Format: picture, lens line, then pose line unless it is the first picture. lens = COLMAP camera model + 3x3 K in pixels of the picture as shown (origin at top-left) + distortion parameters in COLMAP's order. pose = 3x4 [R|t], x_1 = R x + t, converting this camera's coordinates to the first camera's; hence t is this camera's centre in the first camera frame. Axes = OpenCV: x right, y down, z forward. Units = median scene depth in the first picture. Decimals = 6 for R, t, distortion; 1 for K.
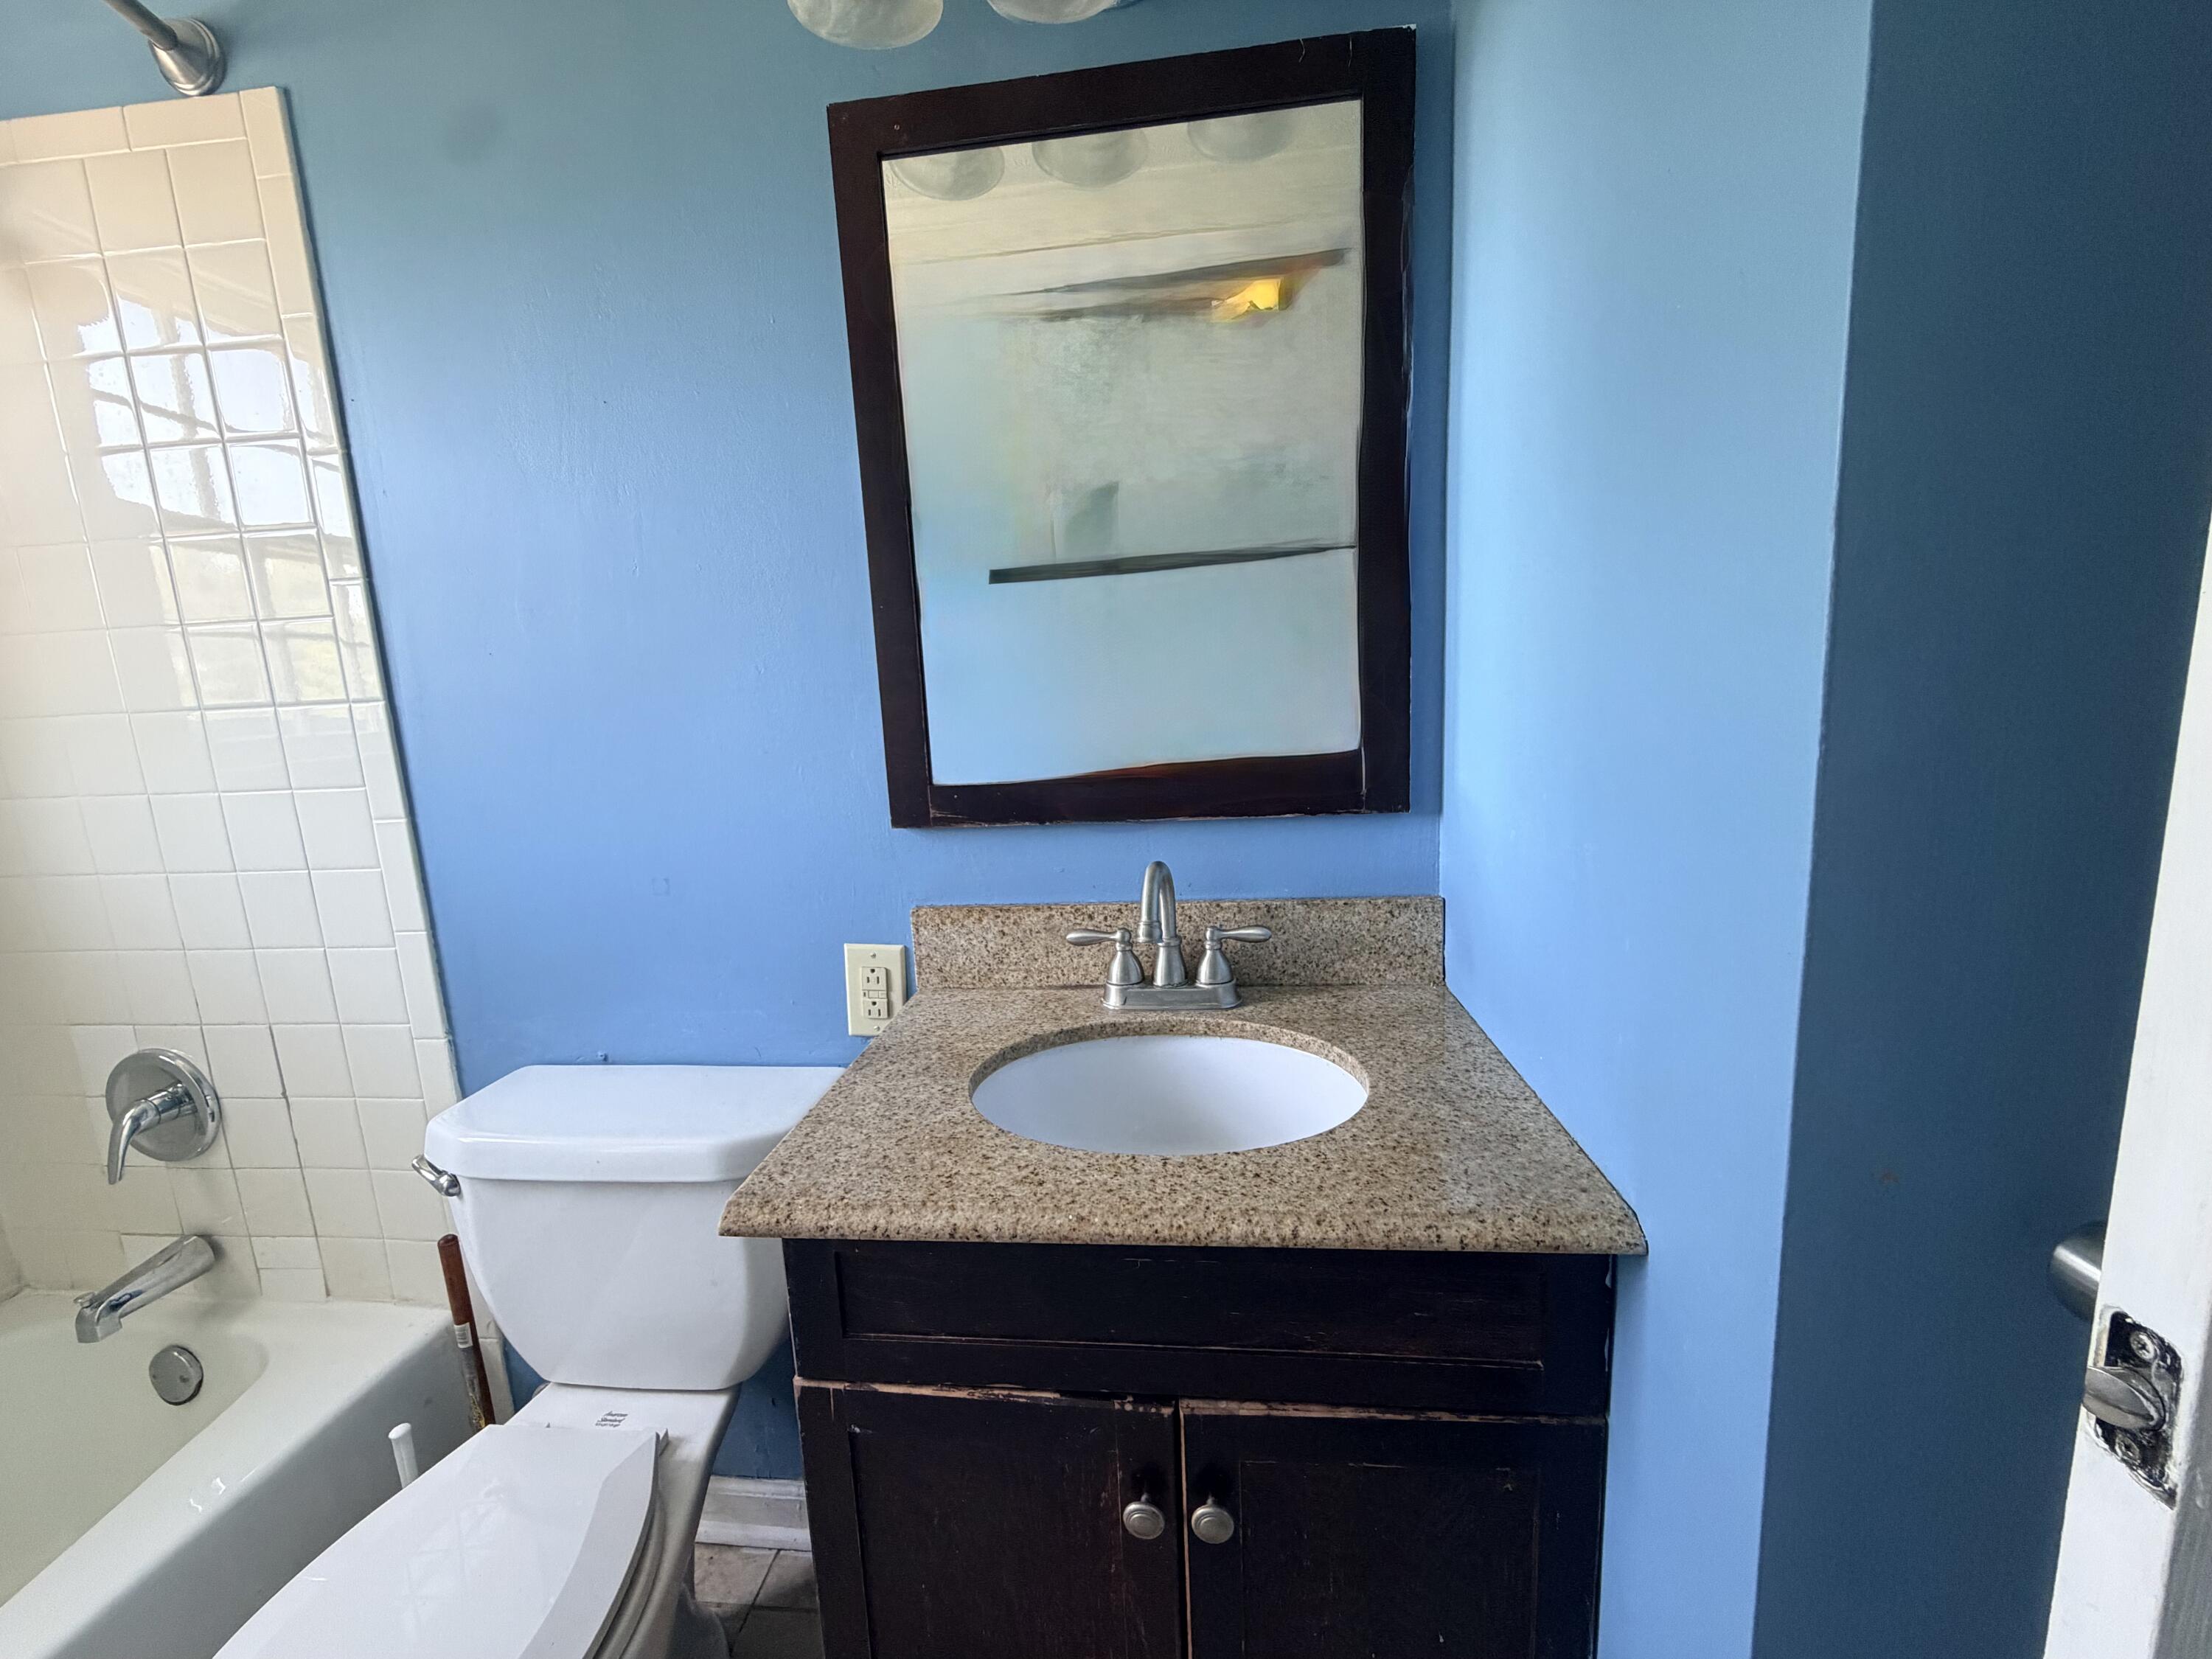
lens RADIAL K [[881.5, 0, 1100.5], [0, 881.5, 825.0], [0, 0, 1]] dist [0.002347, -0.000418]
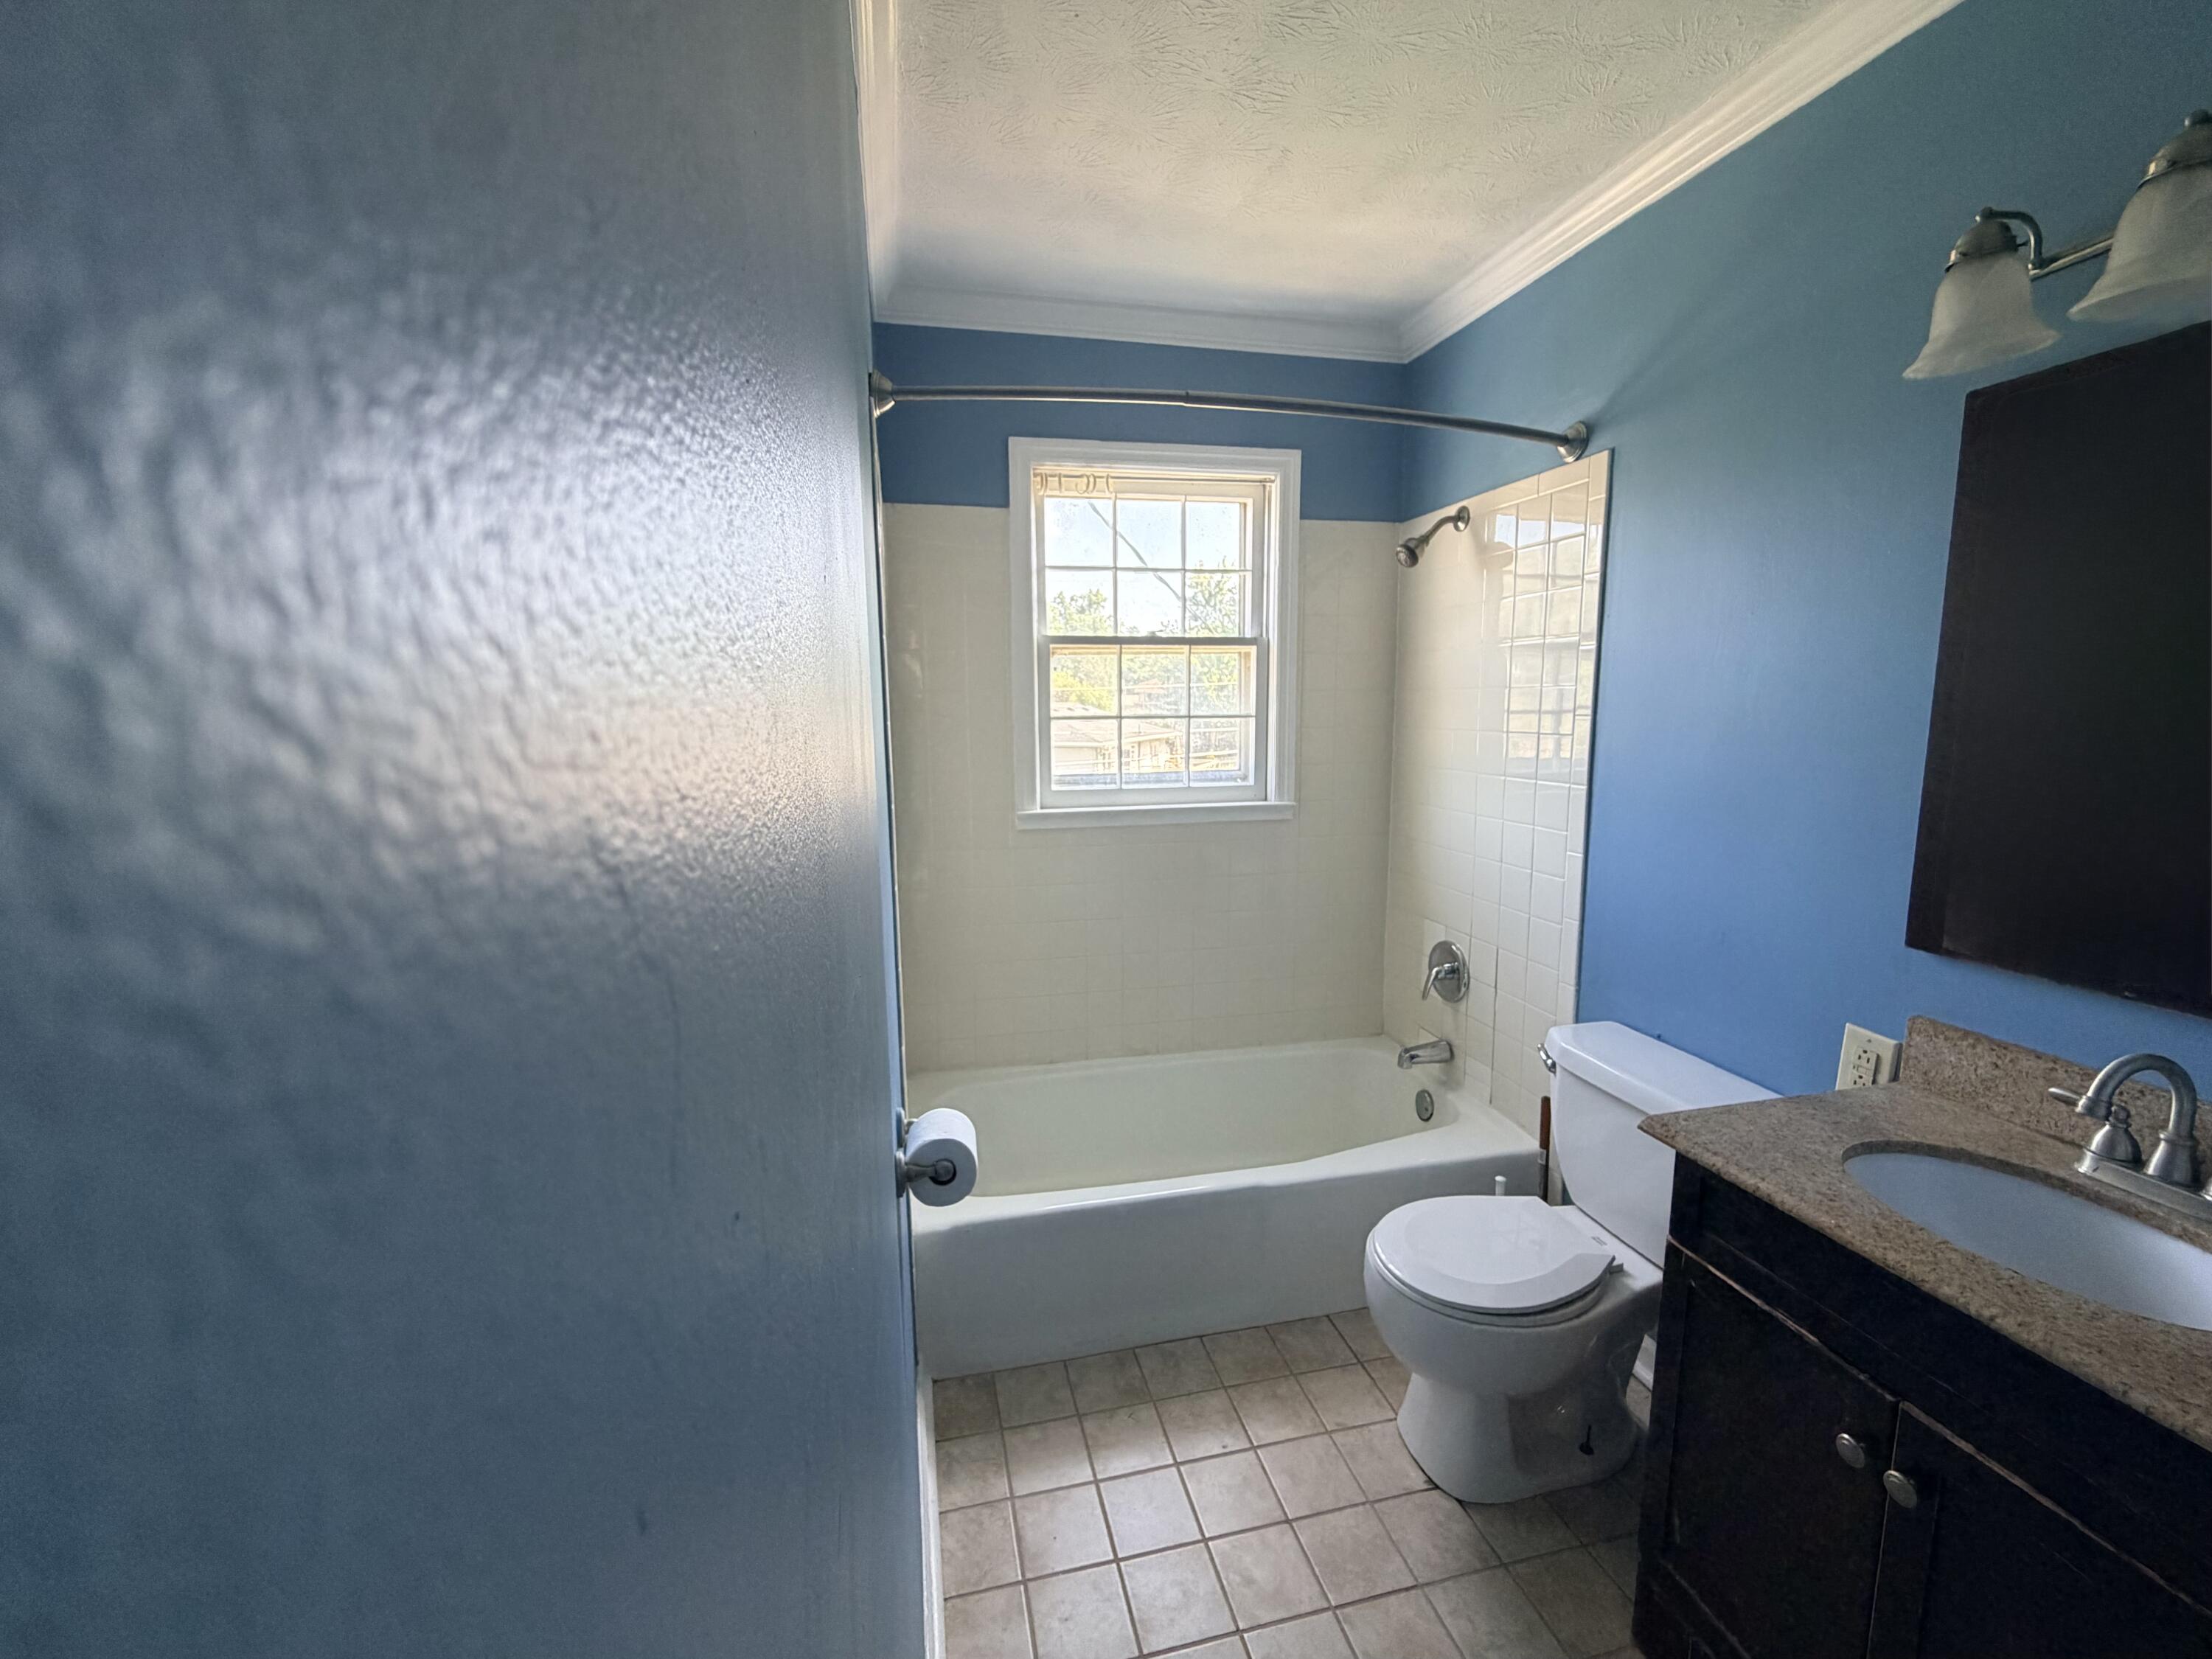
lens RADIAL K [[881.5, 0, 1102.9], [0, 881.5, 832.9], [0, 0, 1]] dist [0.002347, -0.000418]
pose [[0.329985, 0.178965, -0.926866, 0.484628], [-0.152357, 0.979089, 0.134806, -0.140141], [0.931610, 0.096731, 0.350352, -0.467144]]
